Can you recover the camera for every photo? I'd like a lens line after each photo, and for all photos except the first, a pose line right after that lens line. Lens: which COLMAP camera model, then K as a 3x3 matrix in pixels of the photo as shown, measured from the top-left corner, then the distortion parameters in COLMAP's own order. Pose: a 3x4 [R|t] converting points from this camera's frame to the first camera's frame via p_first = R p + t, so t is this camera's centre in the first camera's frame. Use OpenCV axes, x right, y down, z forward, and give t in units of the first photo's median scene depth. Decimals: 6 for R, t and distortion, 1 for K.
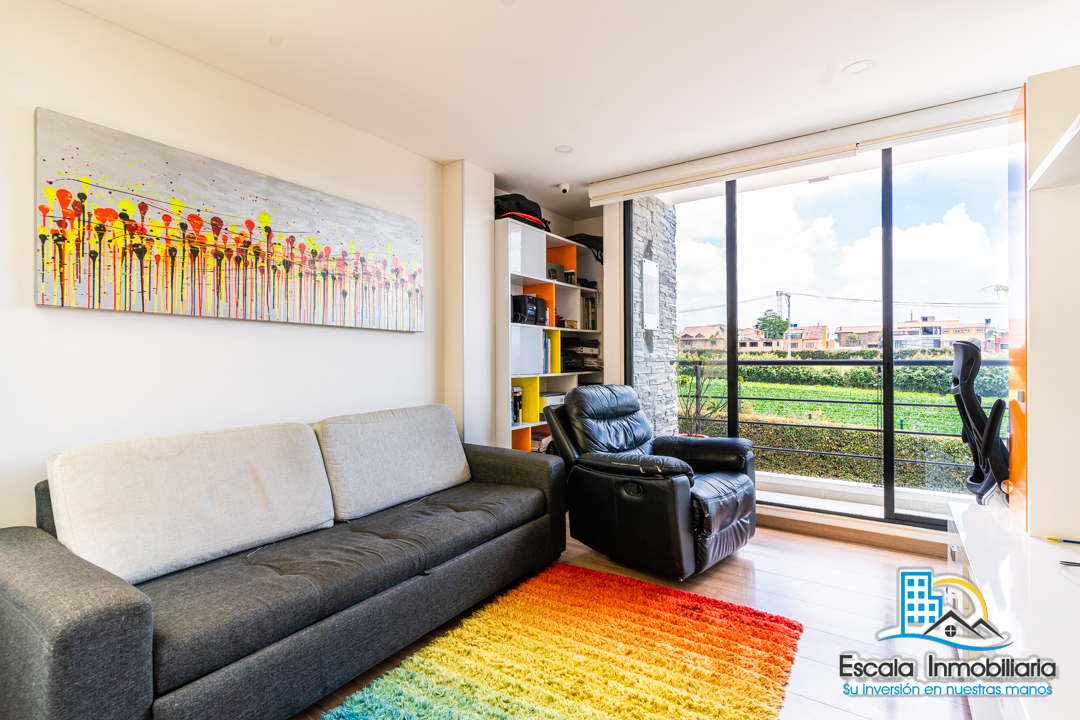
lens RADIAL K [[511.6, 0, 525.7], [0, 511.6, 358.9], [0, 0, 1]] dist [0.002369, 0.000405]
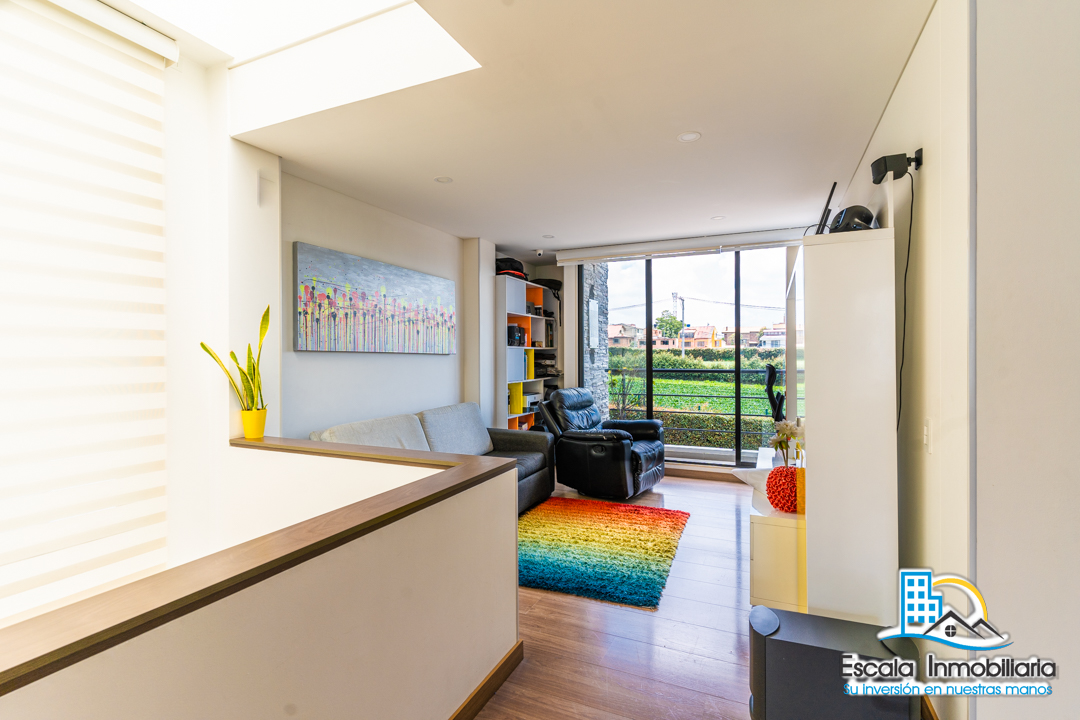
lens RADIAL K [[511.6, 0, 525.7], [0, 511.6, 358.9], [0, 0, 1]] dist [0.002369, 0.000405]
pose [[0.984448, -0.003403, 0.175644, -0.268789], [0.002704, 0.999987, 0.004218, -0.045632], [-0.175656, -0.003677, 0.984445, -0.523275]]
